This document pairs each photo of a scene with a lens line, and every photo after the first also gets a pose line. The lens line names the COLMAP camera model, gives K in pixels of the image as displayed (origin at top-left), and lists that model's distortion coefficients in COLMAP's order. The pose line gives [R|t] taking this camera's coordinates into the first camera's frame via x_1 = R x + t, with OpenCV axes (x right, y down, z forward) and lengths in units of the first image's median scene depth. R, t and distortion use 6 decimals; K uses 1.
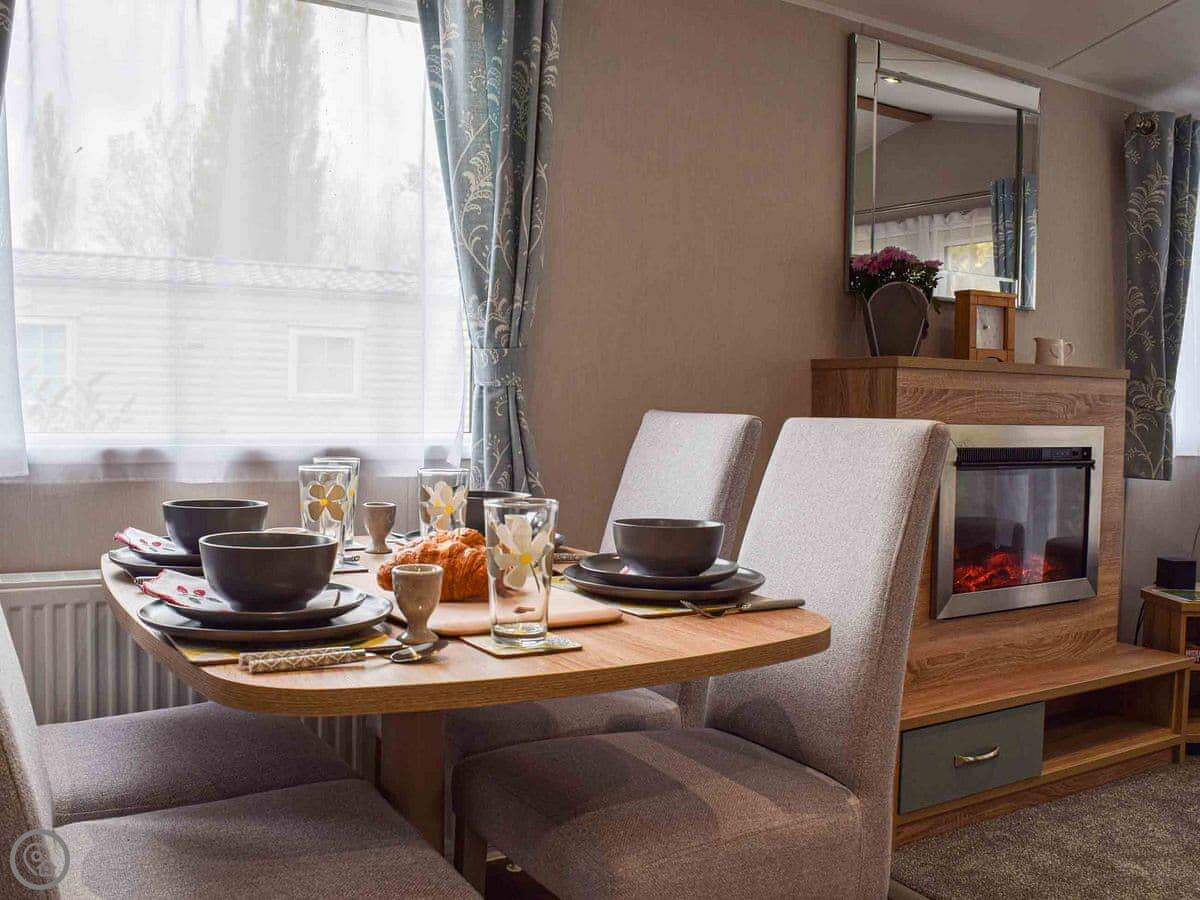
lens RADIAL K [[1153.1, 0, 626.6], [0, 1153.1, 447.4], [0, 0, 1]] dist [-0.052316, 0.005817]
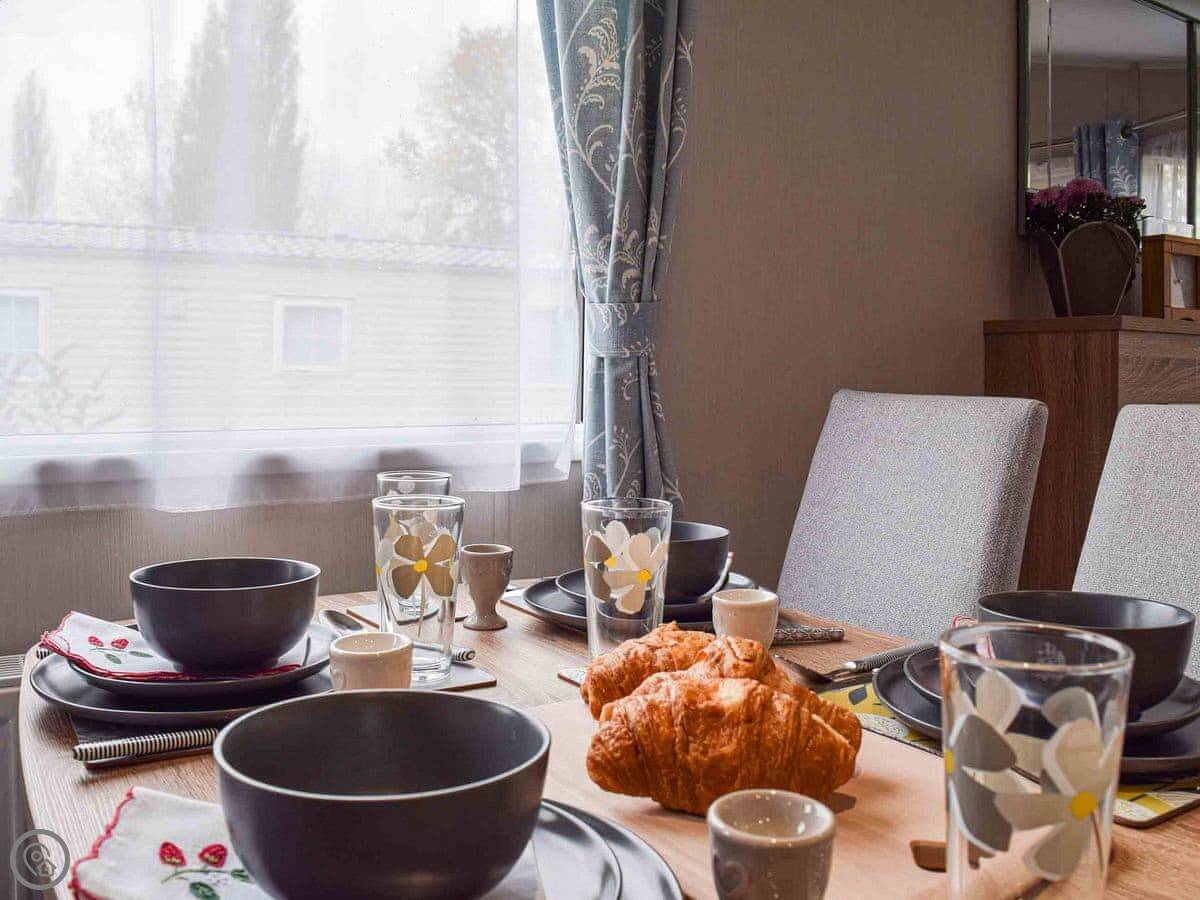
lens RADIAL K [[1027.6, 0, 600.4], [0, 1027.6, 386.9], [0, 0, 1]] dist [-0.063143, 0.003286]
pose [[0.999259, -0.006755, 0.037889, -0.135495], [0.007639, 0.999700, -0.023260, -0.018961], [-0.037720, 0.023532, 0.999011, 0.345319]]
